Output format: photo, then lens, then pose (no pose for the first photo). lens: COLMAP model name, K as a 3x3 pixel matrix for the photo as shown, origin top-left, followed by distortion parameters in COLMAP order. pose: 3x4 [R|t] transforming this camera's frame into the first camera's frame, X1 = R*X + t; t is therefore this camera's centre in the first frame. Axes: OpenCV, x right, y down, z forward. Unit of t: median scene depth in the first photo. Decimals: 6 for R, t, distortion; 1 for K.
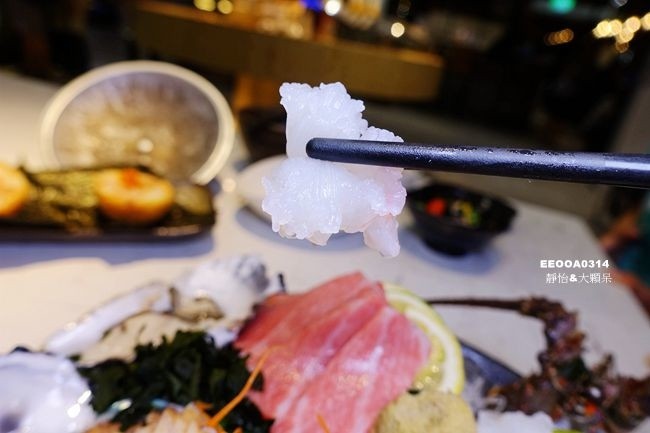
lens RADIAL K [[451.8, 0, 325.1], [0, 451.8, 216.6], [0, 0, 1]] dist [-0.008520, -0.002316]
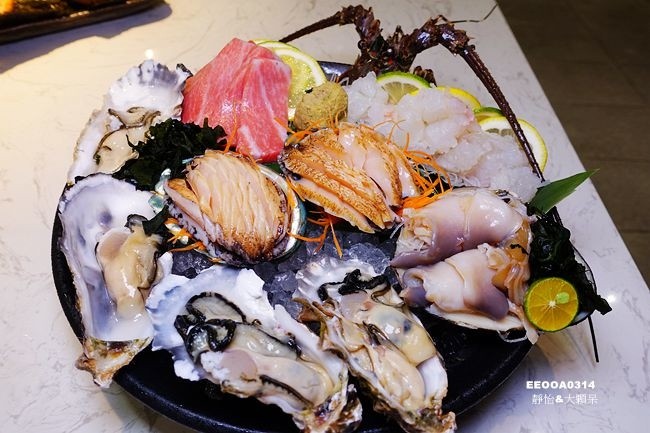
lens RADIAL K [[451.8, 0, 325.0], [0, 451.8, 216.3], [0, 0, 1]] dist [-0.008520, -0.002316]
pose [[0.845629, -0.490096, 0.211466, -0.262296], [0.310363, 0.773780, 0.552214, -0.144519], [-0.434266, -0.401337, 0.806438, -0.485017]]
